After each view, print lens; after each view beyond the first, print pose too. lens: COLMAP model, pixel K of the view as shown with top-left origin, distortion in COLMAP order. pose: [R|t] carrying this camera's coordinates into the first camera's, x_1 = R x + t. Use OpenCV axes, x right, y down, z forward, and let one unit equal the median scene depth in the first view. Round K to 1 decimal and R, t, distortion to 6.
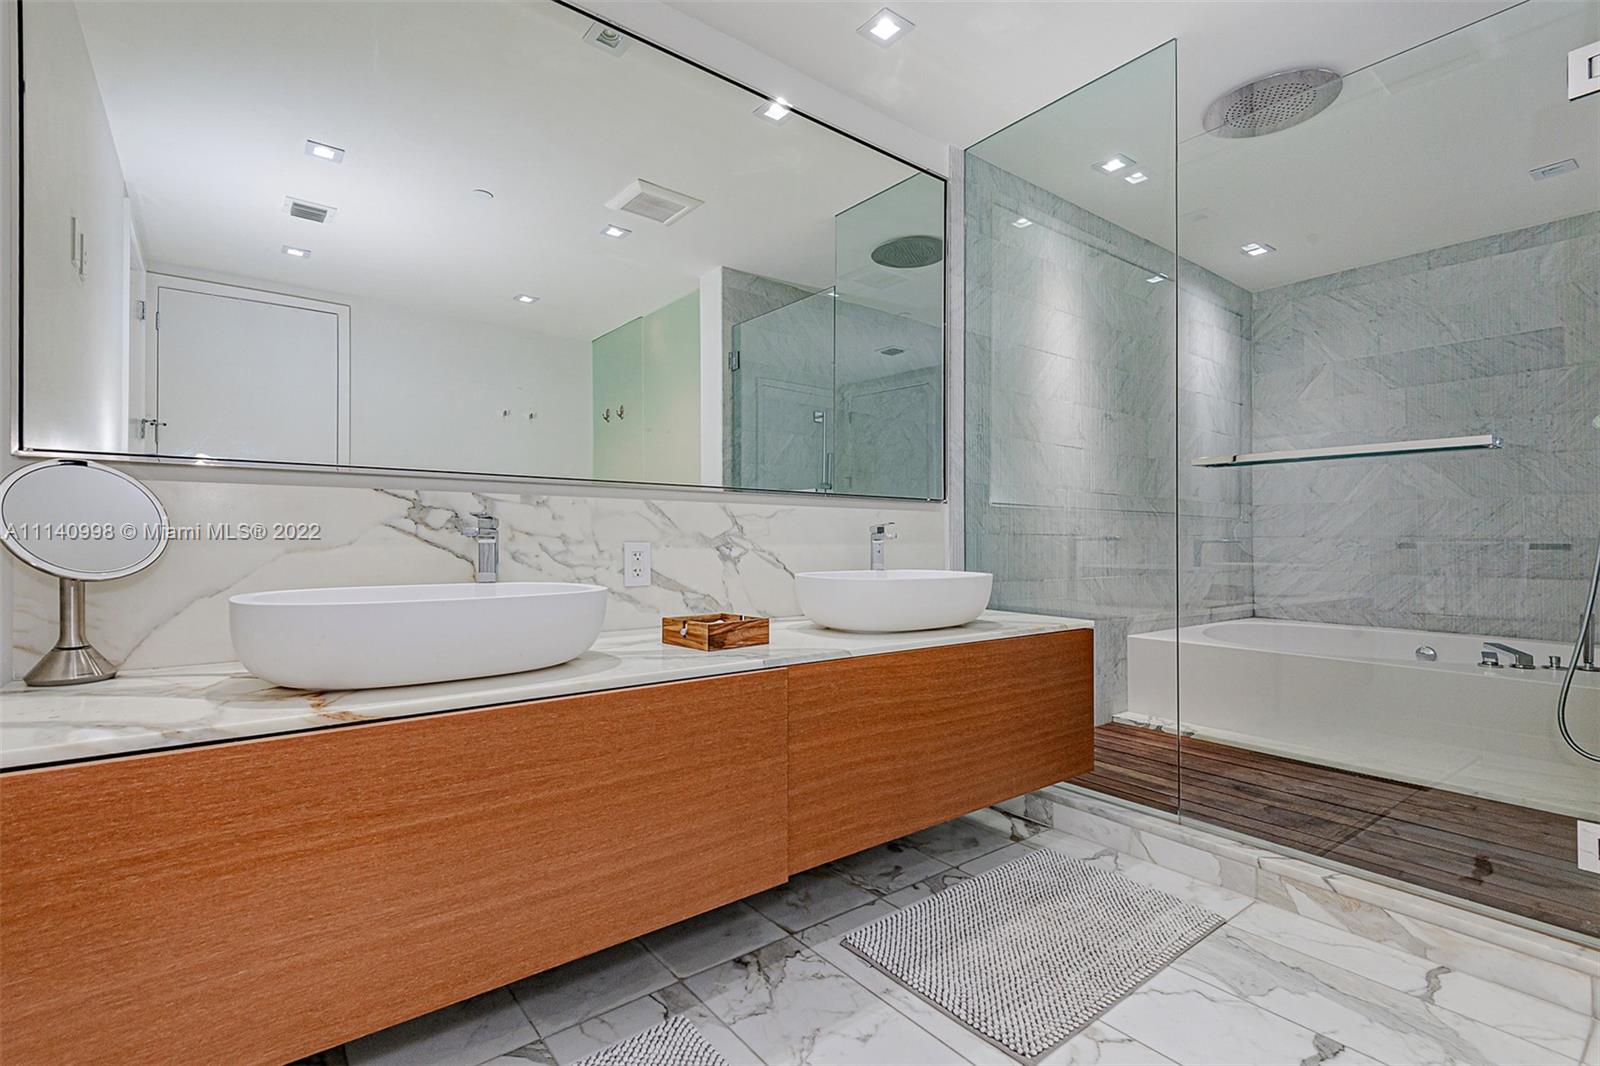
lens RADIAL K [[726.1, 0, 865.4], [0, 726.1, 523.5], [0, 0, 1]] dist [0.040874, -0.023618]
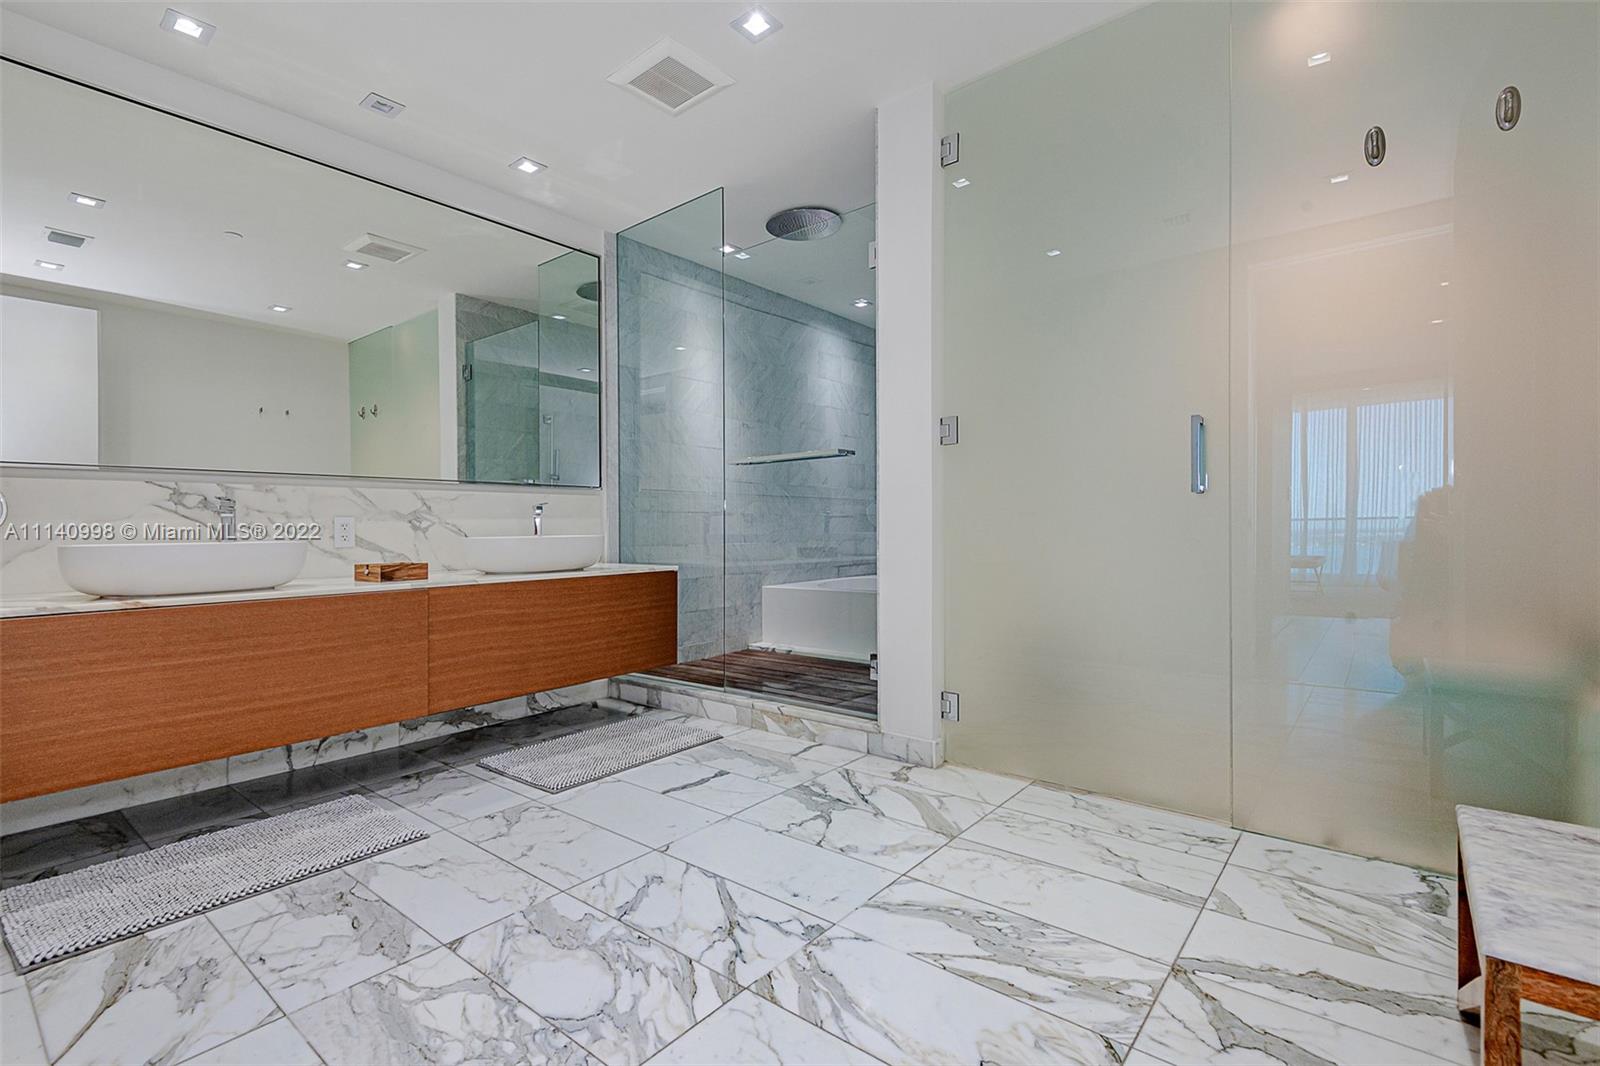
lens RADIAL K [[729.5, 0, 785.5], [0, 729.5, 508.9], [0, 0, 1]] dist [0.043581, -0.025168]
pose [[0.989274, -0.010600, 0.145687, 0.338357], [0.011263, 0.999930, -0.003726, 0.024451], [-0.145637, 0.005327, 0.989324, -0.577100]]
